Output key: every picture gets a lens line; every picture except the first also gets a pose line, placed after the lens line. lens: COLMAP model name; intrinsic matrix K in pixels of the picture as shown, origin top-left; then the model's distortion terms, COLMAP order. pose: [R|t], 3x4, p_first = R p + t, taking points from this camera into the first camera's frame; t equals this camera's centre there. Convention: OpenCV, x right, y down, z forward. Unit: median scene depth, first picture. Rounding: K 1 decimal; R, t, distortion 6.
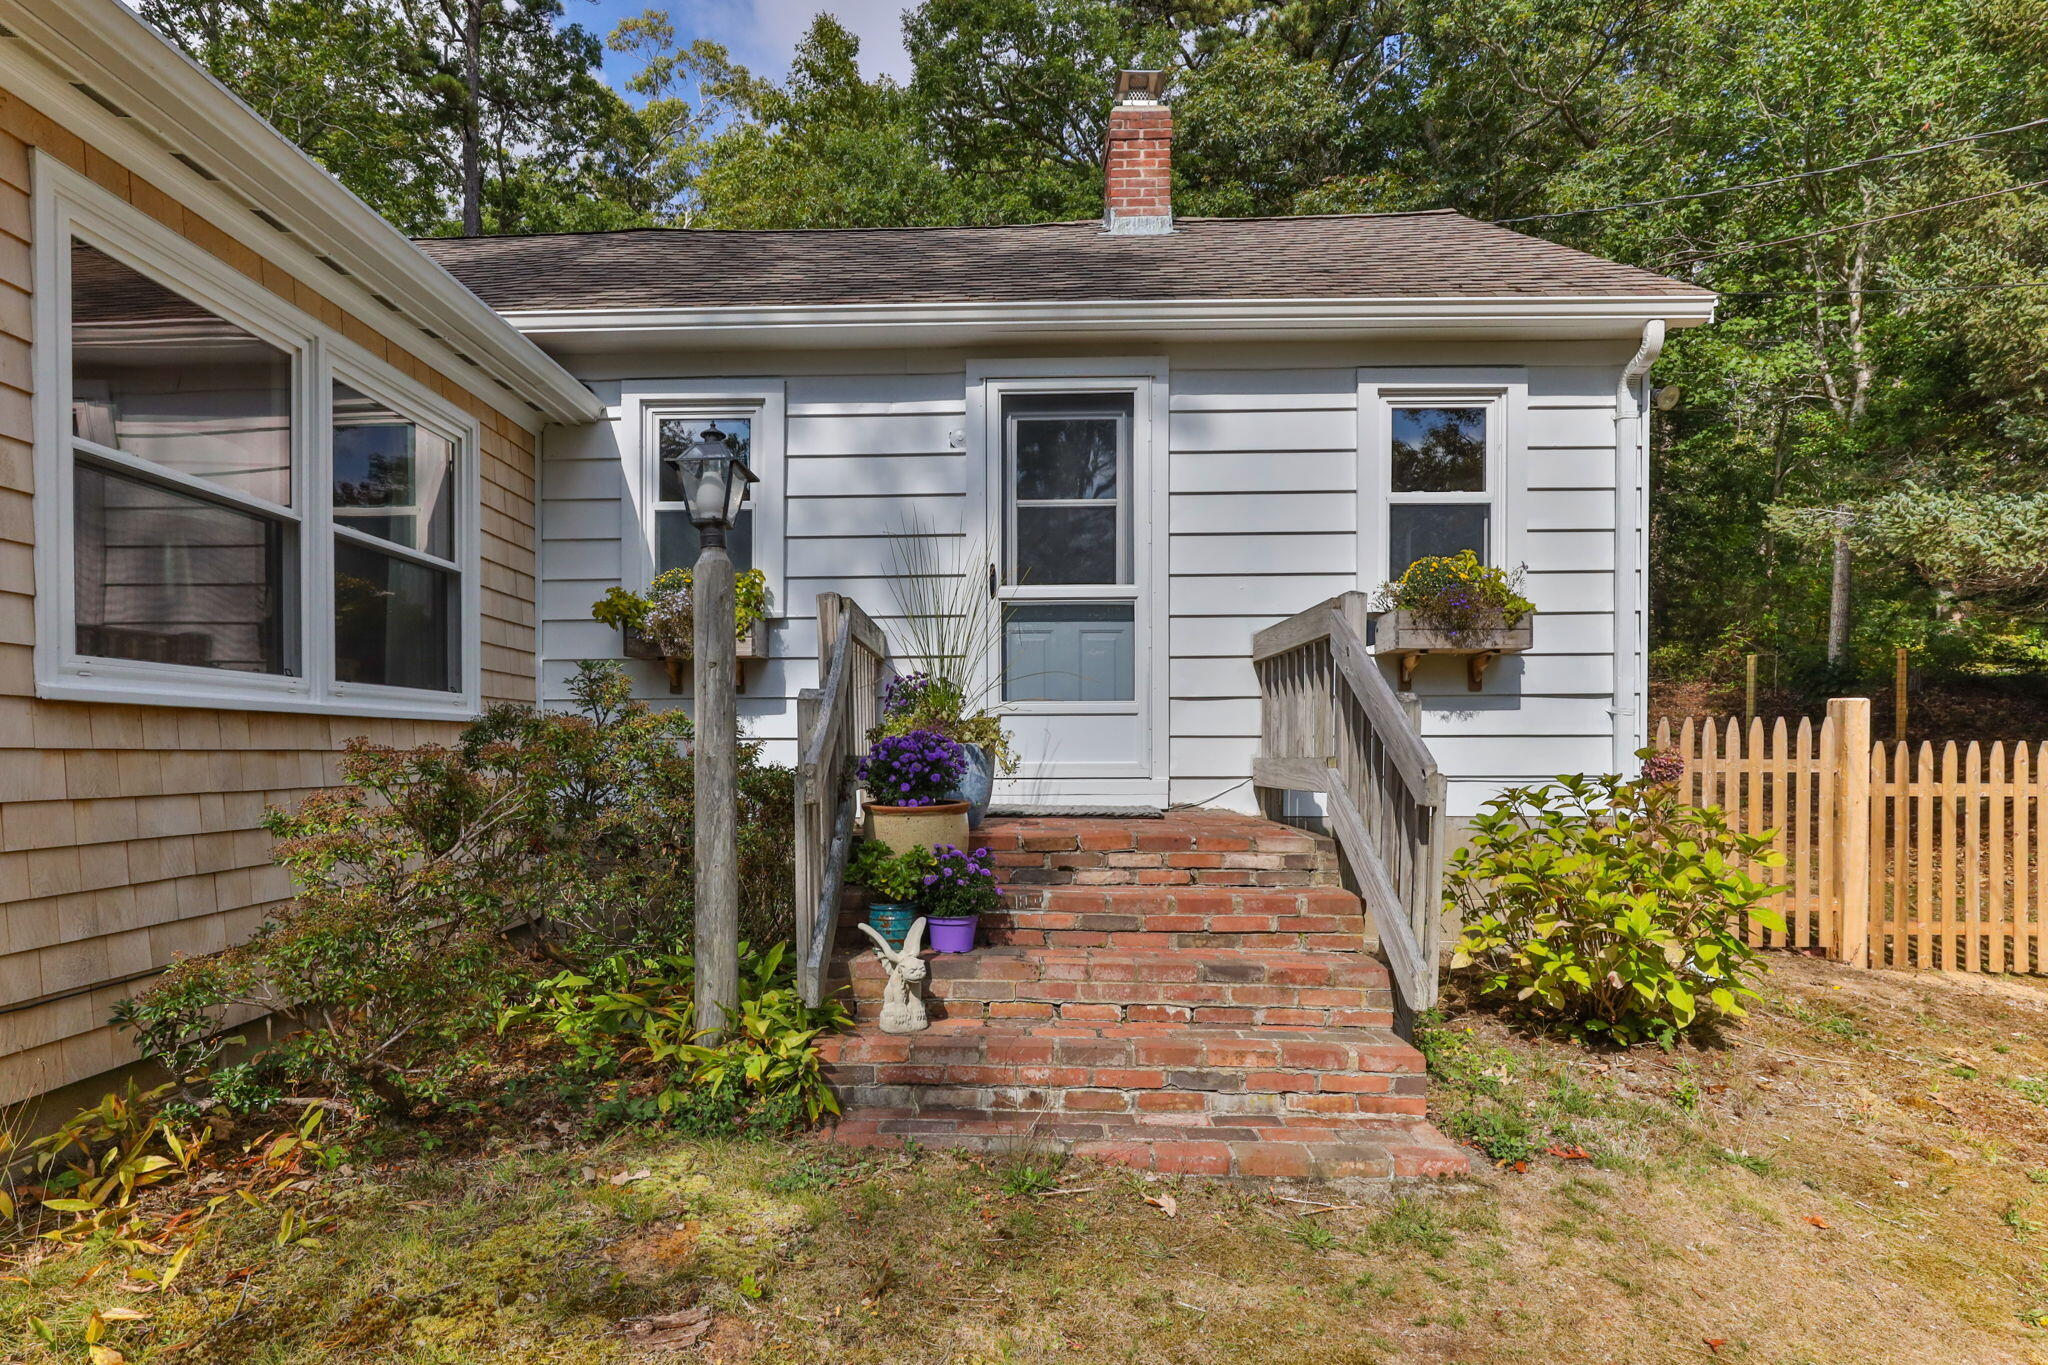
lens RADIAL K [[1093.9, 0, 978.8], [0, 1093.9, 773.7], [0, 0, 1]] dist [-0.018218, -0.001057]
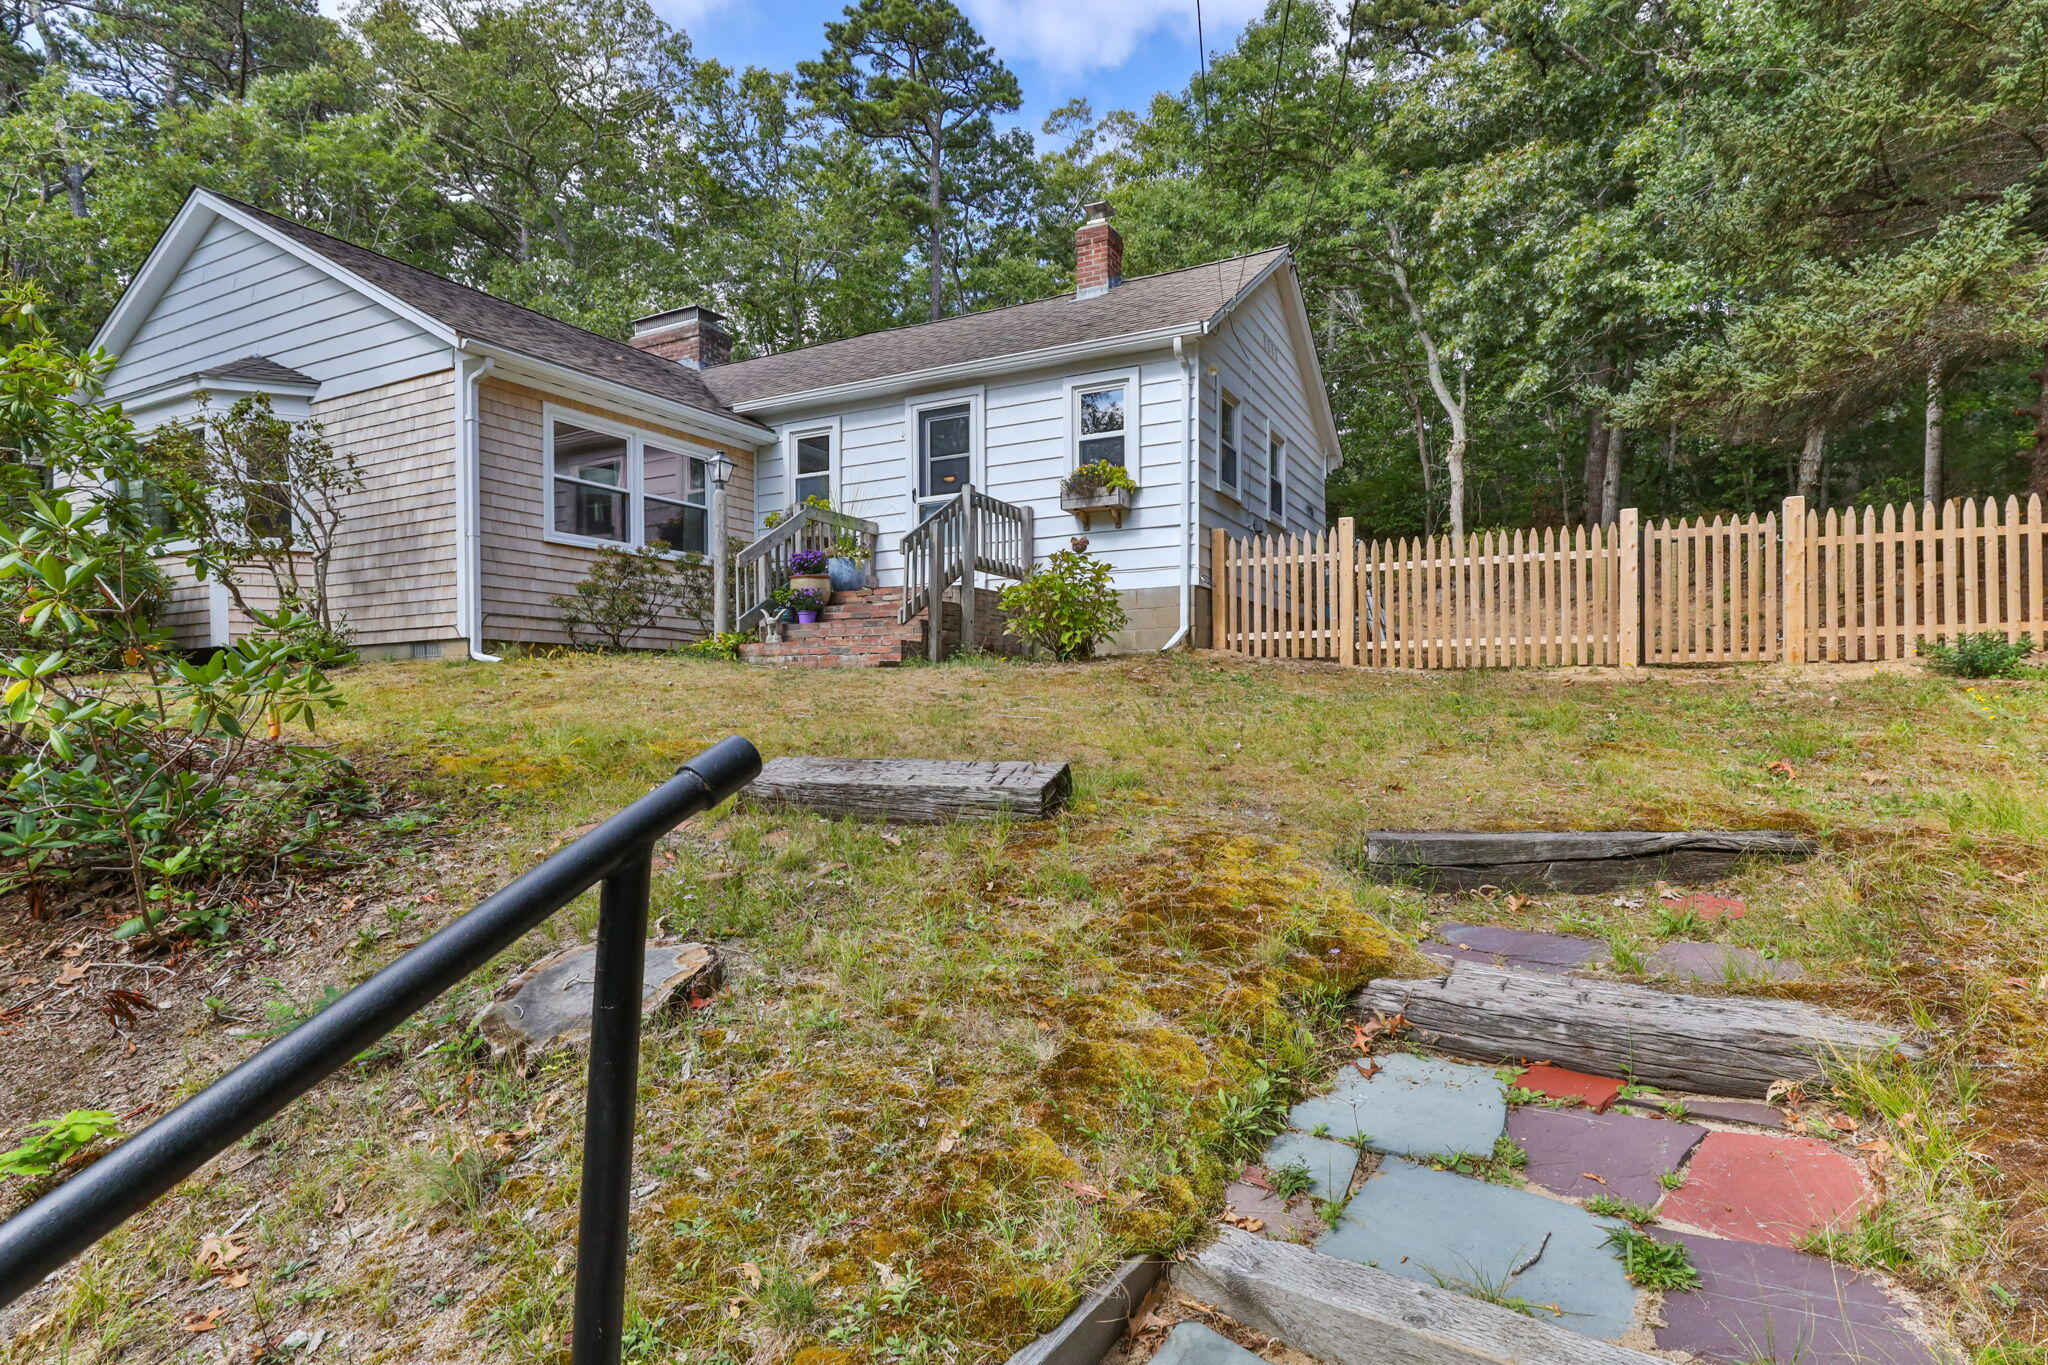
lens RADIAL K [[940.3, 0, 1035.4], [0, 940.3, 686.7], [0, 0, 1]] dist [-0.005552, -0.000969]
pose [[0.921285, -0.009451, -0.388774, 0.969670], [0.005491, 0.999921, -0.011294, 0.233156], [0.388850, 0.008271, 0.921264, -0.657486]]
